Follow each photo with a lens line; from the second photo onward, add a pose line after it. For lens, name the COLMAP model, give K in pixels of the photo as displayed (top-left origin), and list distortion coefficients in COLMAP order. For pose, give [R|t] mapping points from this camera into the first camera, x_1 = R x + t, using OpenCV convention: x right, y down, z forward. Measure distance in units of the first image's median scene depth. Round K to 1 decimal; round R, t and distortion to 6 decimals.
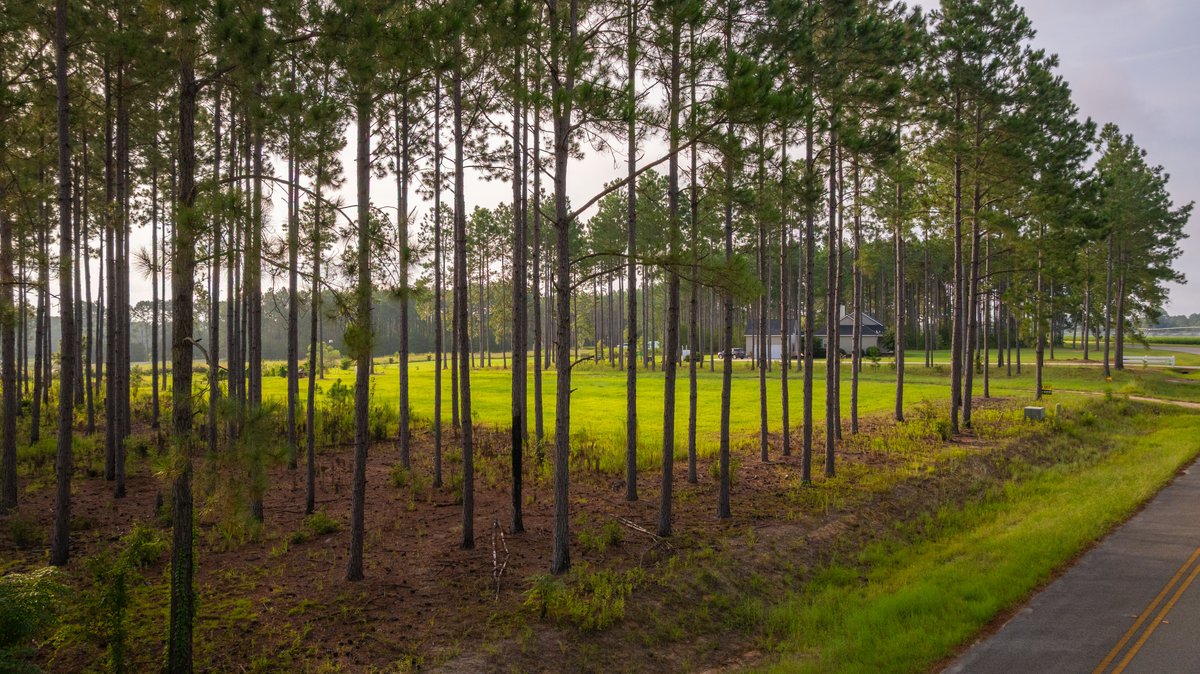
lens RADIAL K [[846.8, 0, 595.4], [0, 846.8, 343.5], [0, 0, 1]] dist [-0.019566, 0.004475]
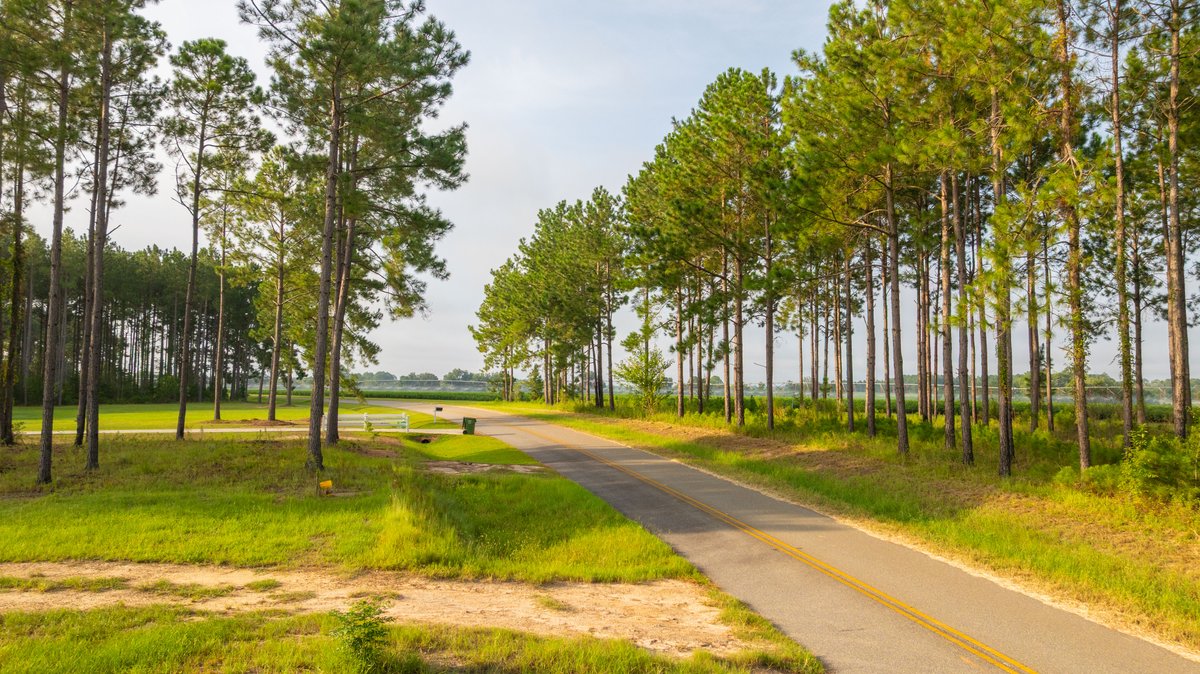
lens RADIAL K [[846.8, 0, 595.8], [0, 846.8, 336.3], [0, 0, 1]] dist [-0.019566, 0.004475]
pose [[0.630412, 0.059454, 0.773981, 0.311274], [-0.000420, 0.997089, -0.076250, 0.006388], [-0.776261, 0.047744, 0.628602, 0.528795]]
